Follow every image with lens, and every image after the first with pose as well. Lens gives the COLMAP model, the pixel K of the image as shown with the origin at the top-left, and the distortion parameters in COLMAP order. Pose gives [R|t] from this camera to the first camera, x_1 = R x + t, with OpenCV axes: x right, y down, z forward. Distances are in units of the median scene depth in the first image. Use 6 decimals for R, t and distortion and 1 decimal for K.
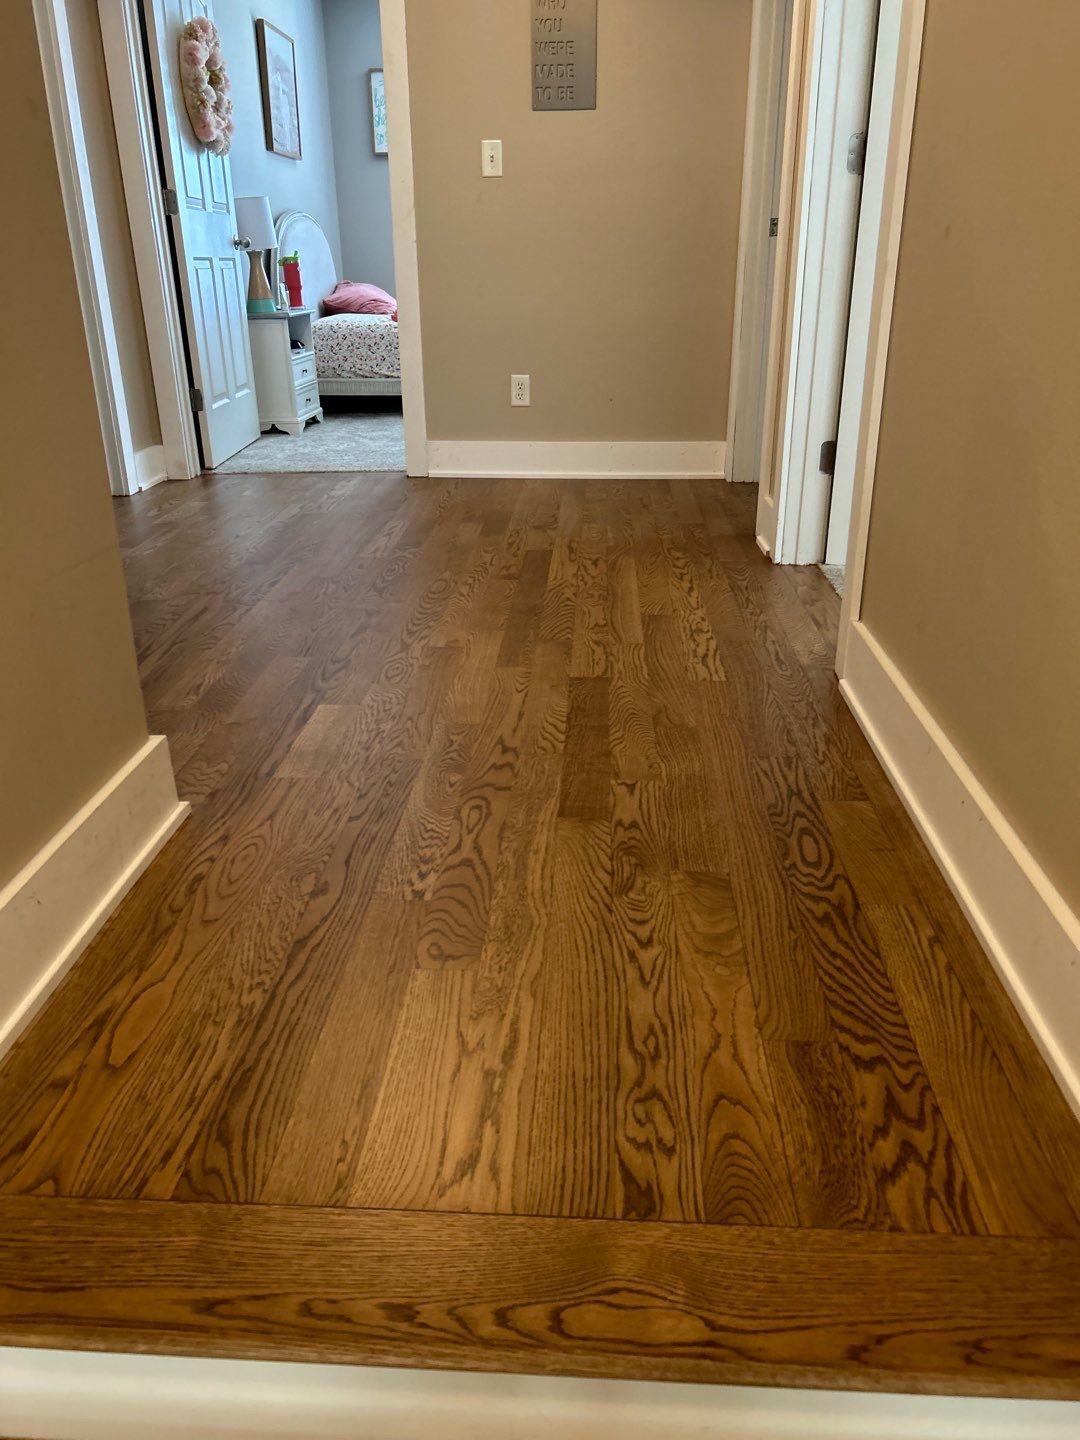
lens RADIAL K [[1079.9, 0, 538.1], [0, 1079.9, 717.1], [0, 0, 1]] dist [0.036101, -0.030181]
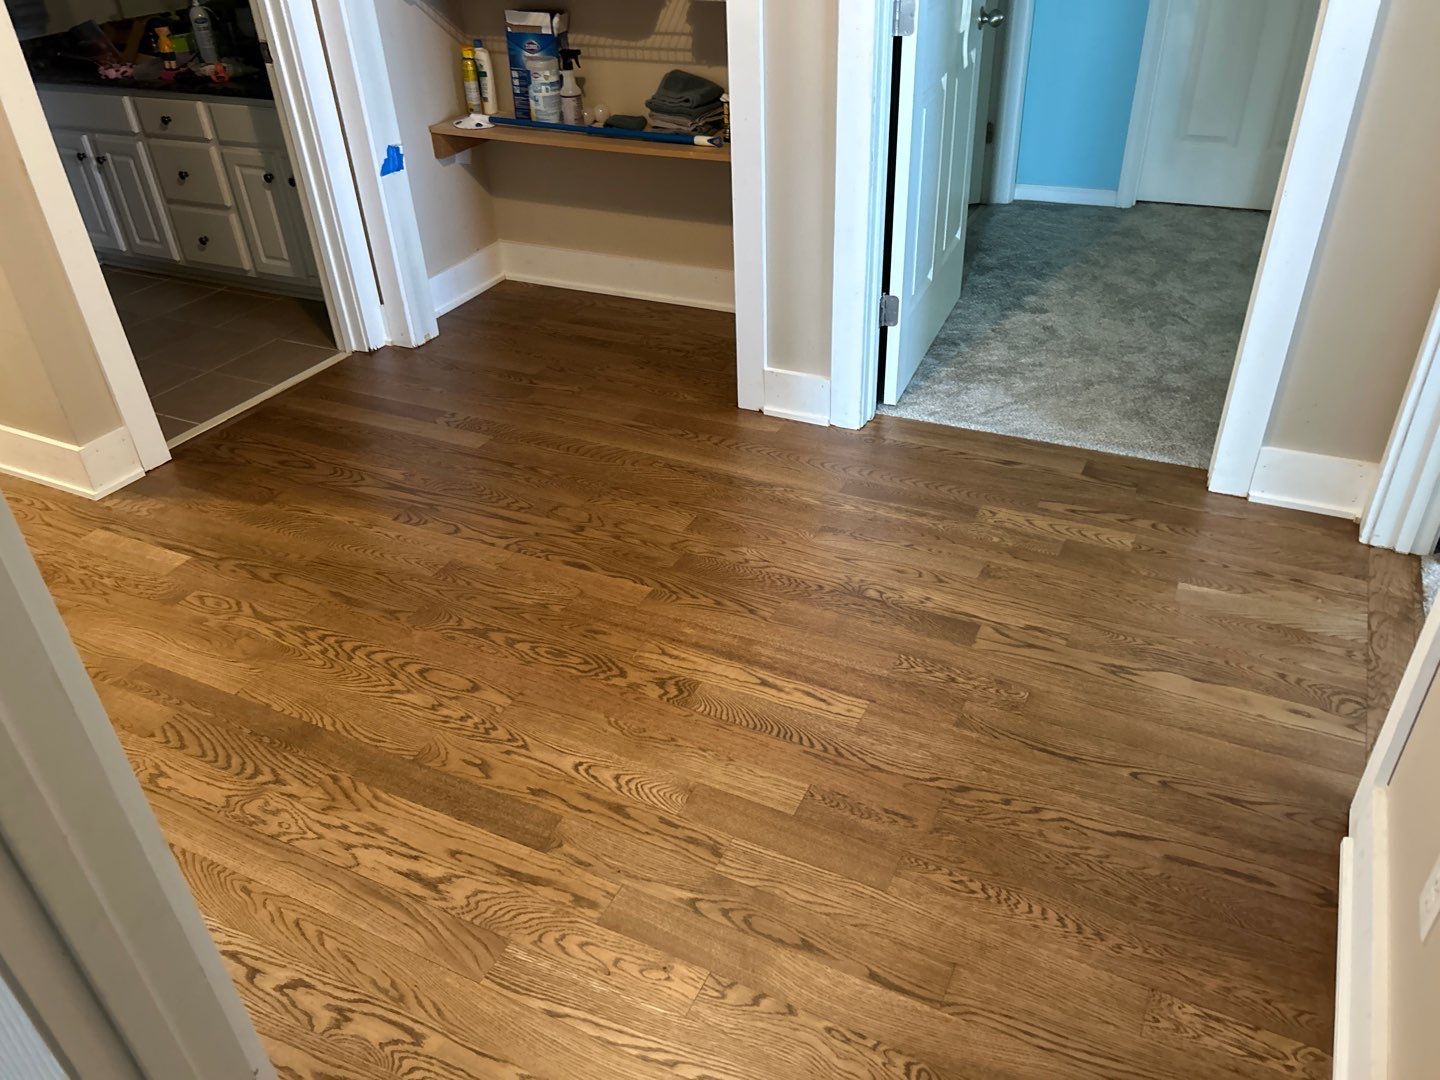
lens RADIAL K [[1079.9, 0, 717.5], [0, 1079.9, 546.6], [0, 0, 1]] dist [0.036101, -0.030181]
pose [[-0.391940, 0.528548, -0.753007, 0.364158], [-0.313212, 0.692938, 0.649412, -0.757327], [0.865032, 0.490382, -0.106043, 1.239326]]
